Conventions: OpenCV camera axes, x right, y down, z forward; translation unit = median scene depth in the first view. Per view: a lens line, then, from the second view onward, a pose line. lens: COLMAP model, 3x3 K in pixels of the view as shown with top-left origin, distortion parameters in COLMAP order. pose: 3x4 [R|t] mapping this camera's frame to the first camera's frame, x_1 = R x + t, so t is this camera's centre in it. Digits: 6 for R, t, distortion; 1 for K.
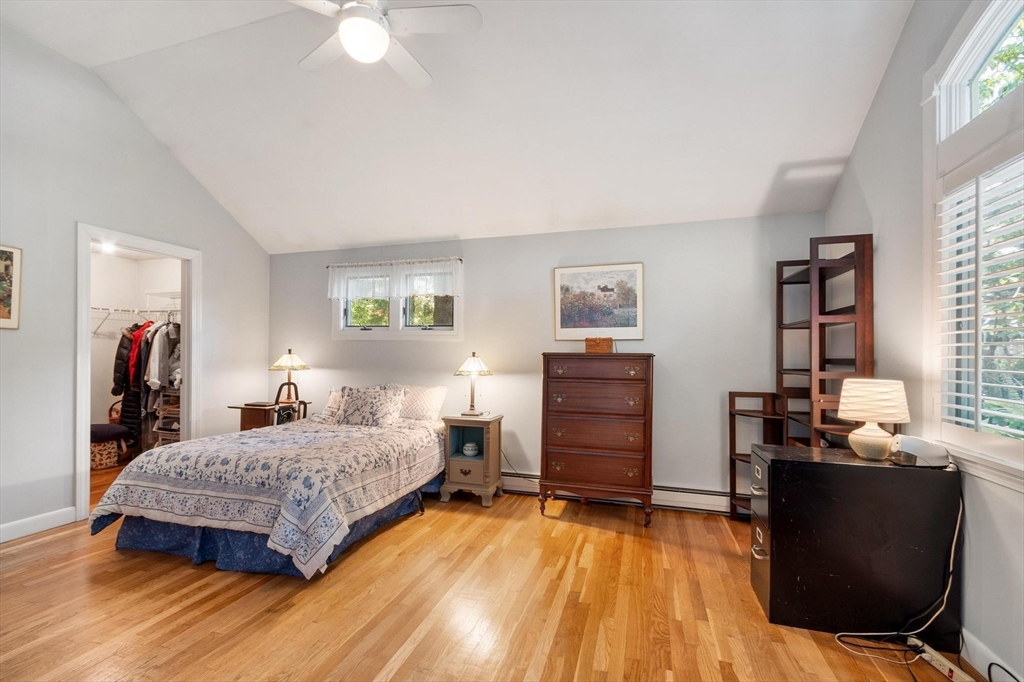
lens RADIAL K [[470.4, 0, 491.5], [0, 470.4, 356.0], [0, 0, 1]] dist [0.001936, 0.000858]
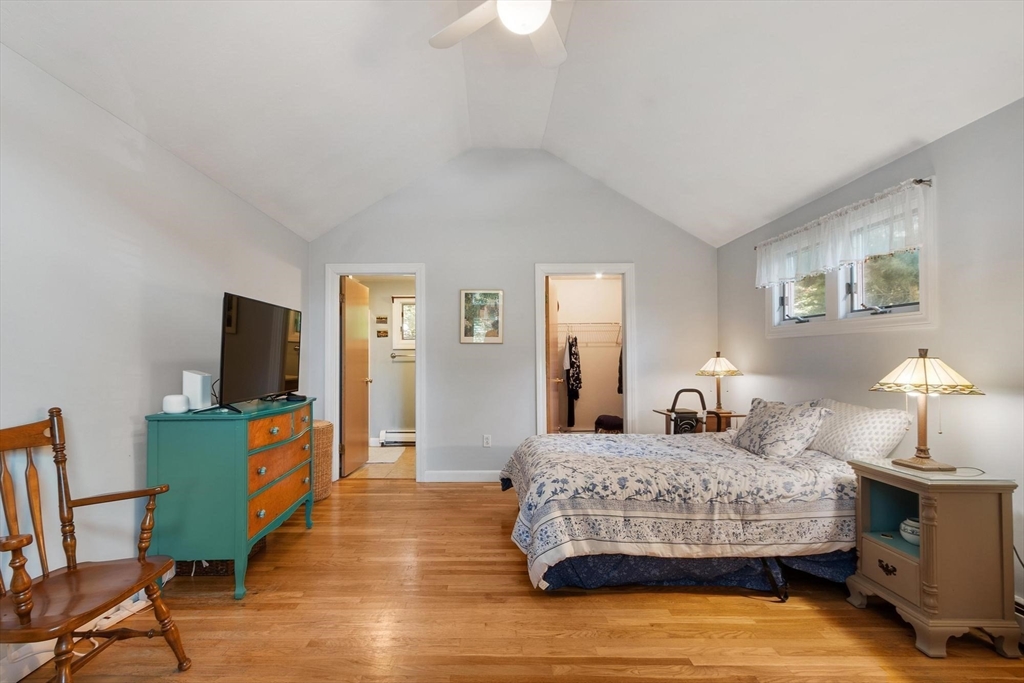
lens RADIAL K [[470.4, 0, 490.6], [0, 470.4, 352.6], [0, 0, 1]] dist [0.001936, 0.000858]
pose [[0.308009, -0.022992, -0.951106, 0.359944], [0.006028, 0.999735, -0.022216, 0.005344], [0.951364, 0.001109, 0.308066, 0.423989]]
